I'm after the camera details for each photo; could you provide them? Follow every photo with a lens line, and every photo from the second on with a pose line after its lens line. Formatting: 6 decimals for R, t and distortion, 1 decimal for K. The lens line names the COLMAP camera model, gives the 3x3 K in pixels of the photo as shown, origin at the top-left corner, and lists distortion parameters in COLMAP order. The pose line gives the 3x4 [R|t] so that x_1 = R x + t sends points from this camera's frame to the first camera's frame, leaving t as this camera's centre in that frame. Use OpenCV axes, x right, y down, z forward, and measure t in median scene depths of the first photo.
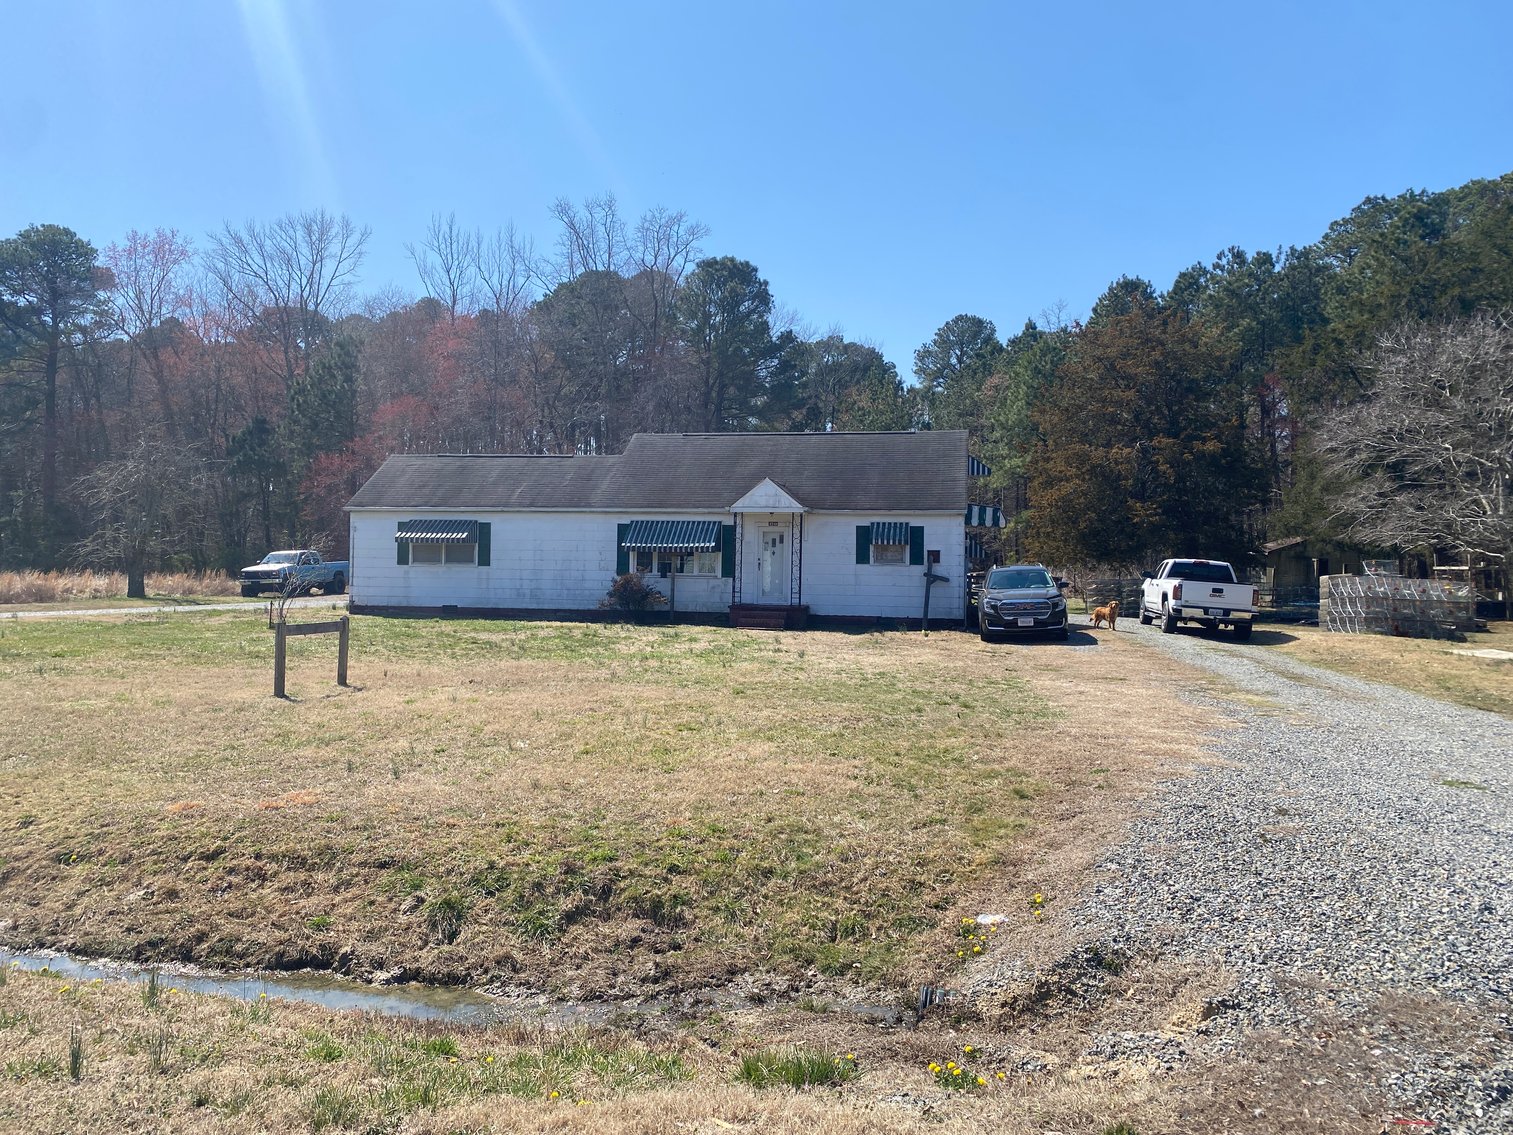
lens RADIAL K [[1172.4, 0, 764.2], [0, 1172.4, 566.5], [0, 0, 1]] dist [0.030831, -0.008460]
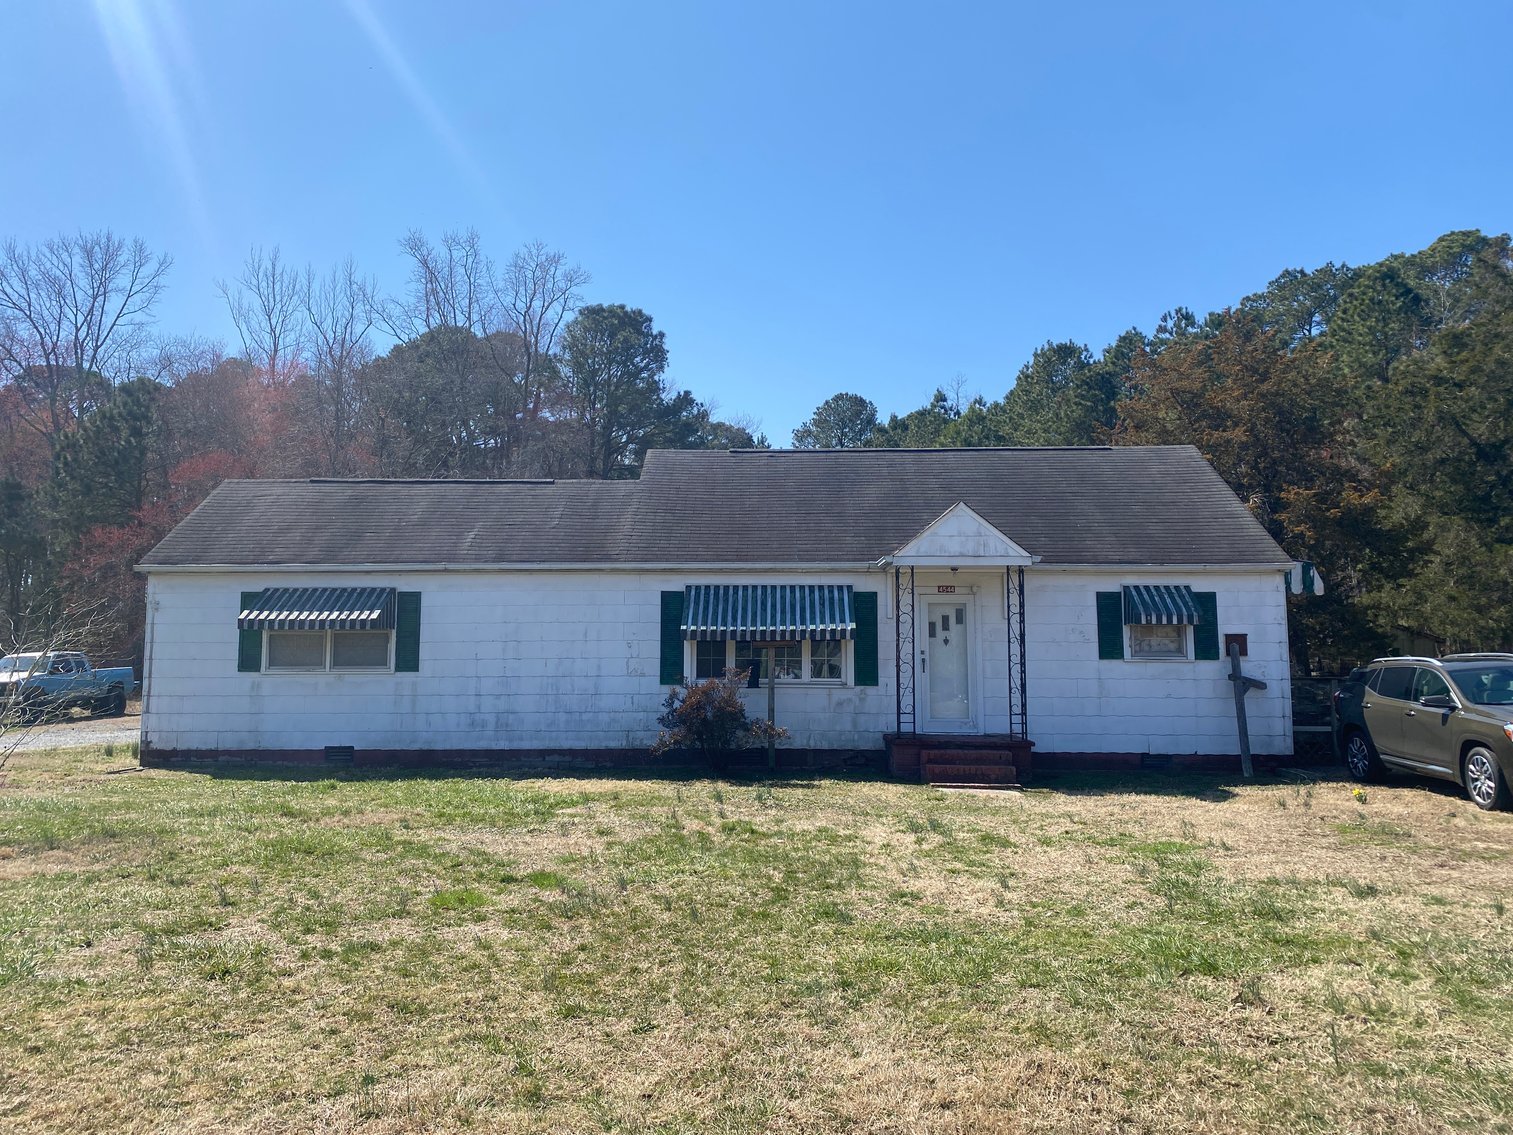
lens RADIAL K [[1172.4, 0, 747.2], [0, 1172.4, 562.7], [0, 0, 1]] dist [0.030831, -0.008460]
pose [[0.989516, 0.000347, 0.144420, -0.072578], [0.012441, 0.996076, -0.087628, -0.000372], [-0.143884, 0.088506, 0.985629, 0.195812]]
